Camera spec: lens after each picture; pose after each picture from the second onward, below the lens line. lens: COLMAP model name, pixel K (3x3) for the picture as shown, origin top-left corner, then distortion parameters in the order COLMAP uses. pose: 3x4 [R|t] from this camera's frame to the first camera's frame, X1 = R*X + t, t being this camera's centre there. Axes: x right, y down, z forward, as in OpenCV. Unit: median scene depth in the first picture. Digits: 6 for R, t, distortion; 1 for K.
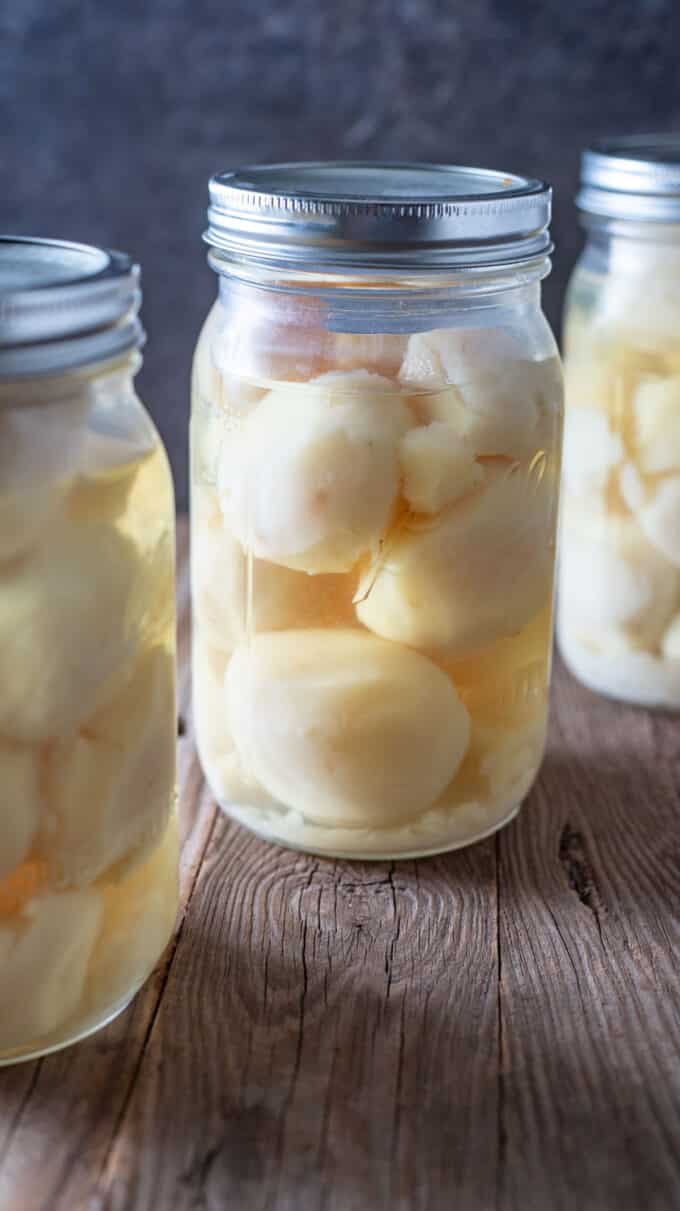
lens RADIAL K [[1902.2, 0, 340.0], [0, 1902.2, 605.5], [0, 0, 1]] dist [-0.038481, 0.187556]
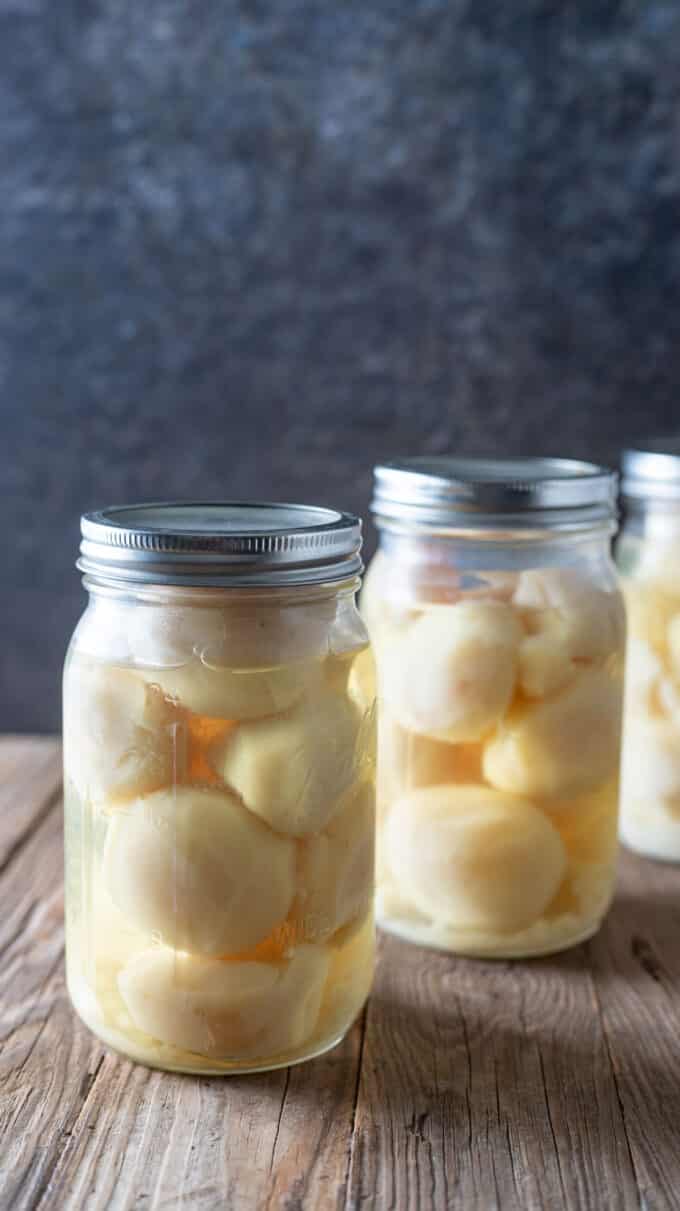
lens RADIAL K [[1902.2, 0, 340.0], [0, 1902.2, 605.5], [0, 0, 1]] dist [-0.038481, 0.187556]
pose [[0.999741, -0.005181, 0.022162, -0.133478], [0.008832, 0.985754, -0.167960, 0.122220], [-0.020976, 0.168112, 0.985545, -0.408237]]
